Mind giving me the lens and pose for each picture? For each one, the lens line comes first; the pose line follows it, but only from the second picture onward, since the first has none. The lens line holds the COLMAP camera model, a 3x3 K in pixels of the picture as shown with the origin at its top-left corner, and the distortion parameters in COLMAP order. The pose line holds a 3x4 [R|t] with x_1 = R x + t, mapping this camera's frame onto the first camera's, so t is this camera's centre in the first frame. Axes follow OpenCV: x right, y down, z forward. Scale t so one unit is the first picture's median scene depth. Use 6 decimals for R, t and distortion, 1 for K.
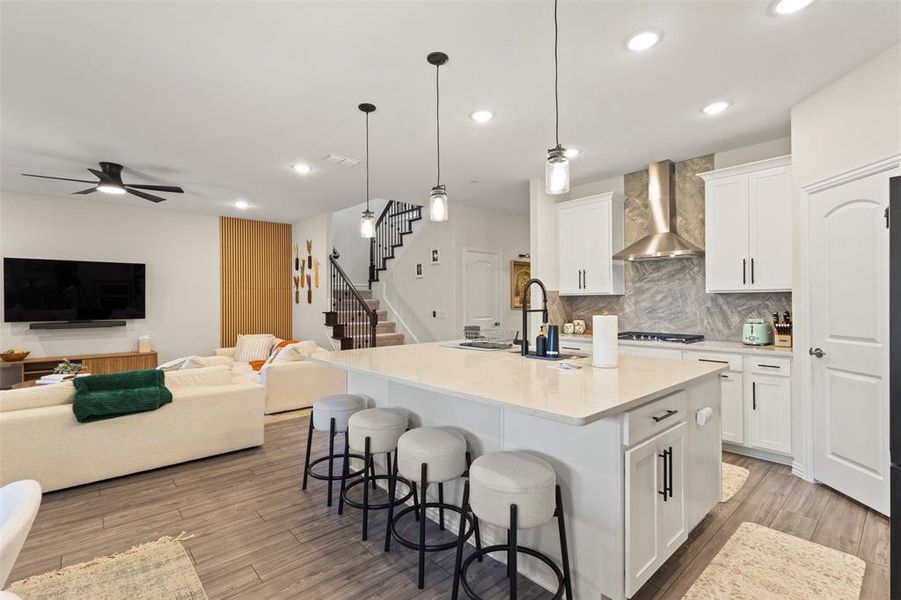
lens RADIAL K [[415.9, 0, 448.0], [0, 415.9, 297.5], [0, 0, 1]] dist [0.002152, 0.000543]
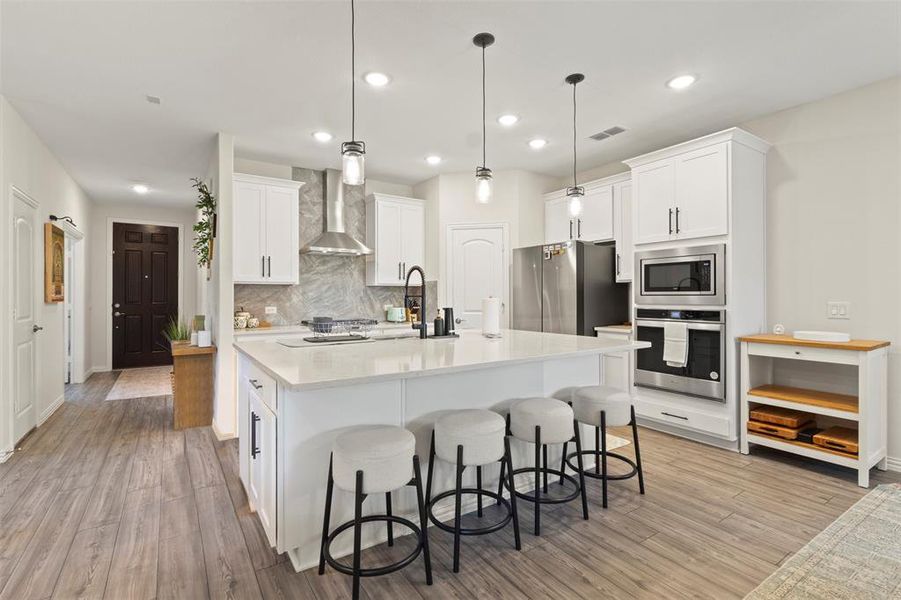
lens RADIAL K [[417.2, 0, 445.5], [0, 417.2, 296.6], [0, 0, 1]] dist [0.001689, 0.001503]
pose [[0.145266, 0.005257, 0.989379, -0.556560], [-0.007891, 0.999960, -0.004155, 0.023946], [-0.989361, -0.007203, 0.145302, 0.514877]]
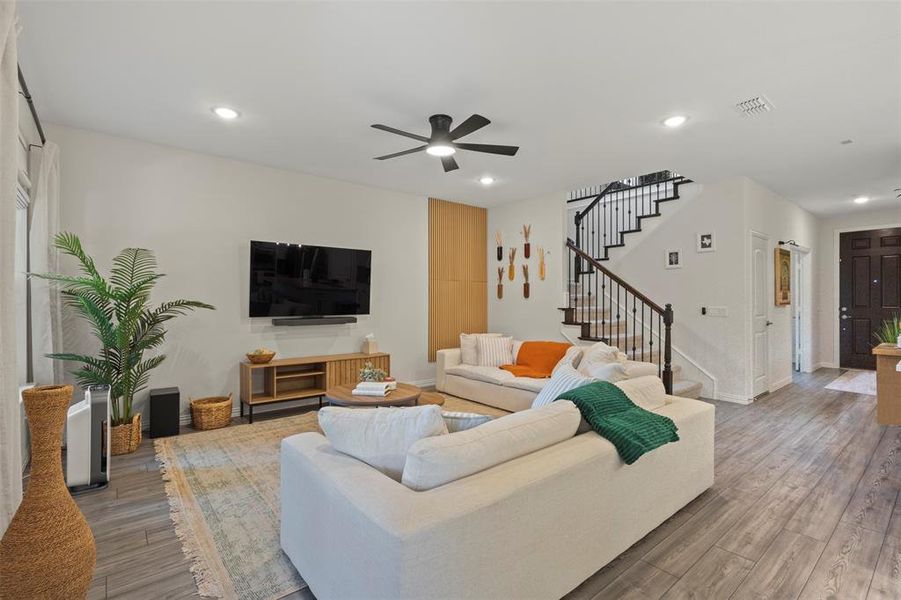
lens RADIAL K [[417.2, 0, 445.5], [0, 417.2, 296.6], [0, 0, 1]] dist [0.001689, 0.001503]
pose [[0.999016, 0.004887, -0.044070, -0.727657], [-0.004899, 0.999988, -0.000162, 0.018420], [0.044069, 0.000378, 0.999028, 0.195011]]
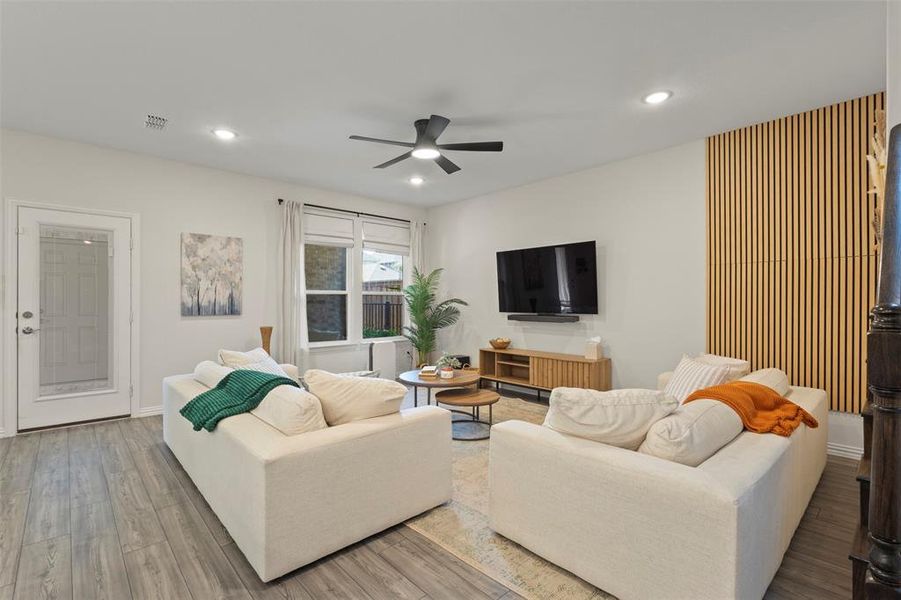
lens RADIAL K [[416.3, 0, 446.0], [0, 416.3, 301.2], [0, 0, 1]] dist [0.000980, 0.000908]
pose [[0.011435, 0.003655, -0.999928, 0.021936], [0.011330, 0.999929, 0.003785, 0.029638], [0.999870, -0.011372, 0.011393, 0.984951]]
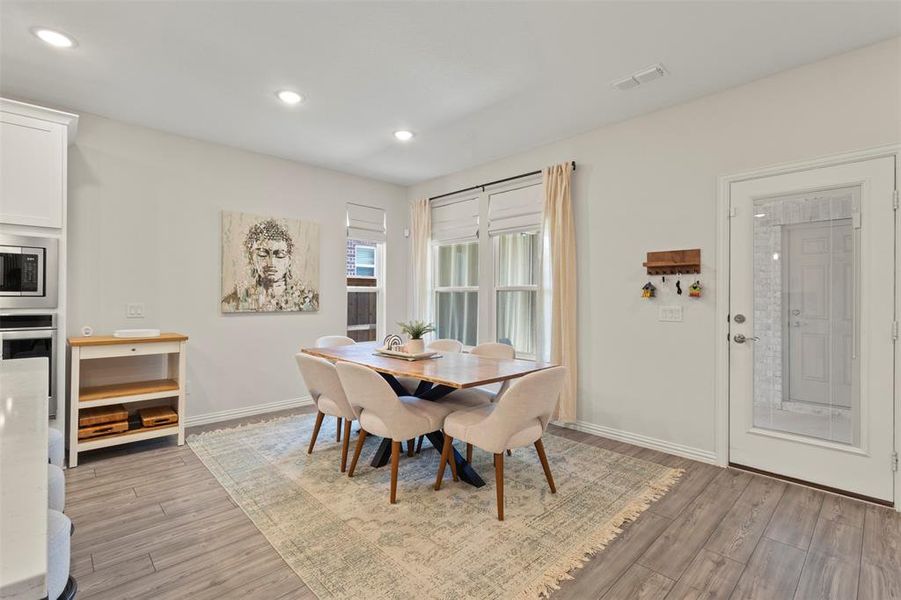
lens RADIAL K [[411.9, 0, 447.2], [0, 411.9, 297.7], [0, 0, 1]] dist [0.000555, -0.000676]
pose [[-0.999596, 0.001225, -0.028399, -0.350204], [0.001562, 0.999928, -0.011866, 0.024932], [0.028382, -0.011906, -0.999526, 0.787222]]
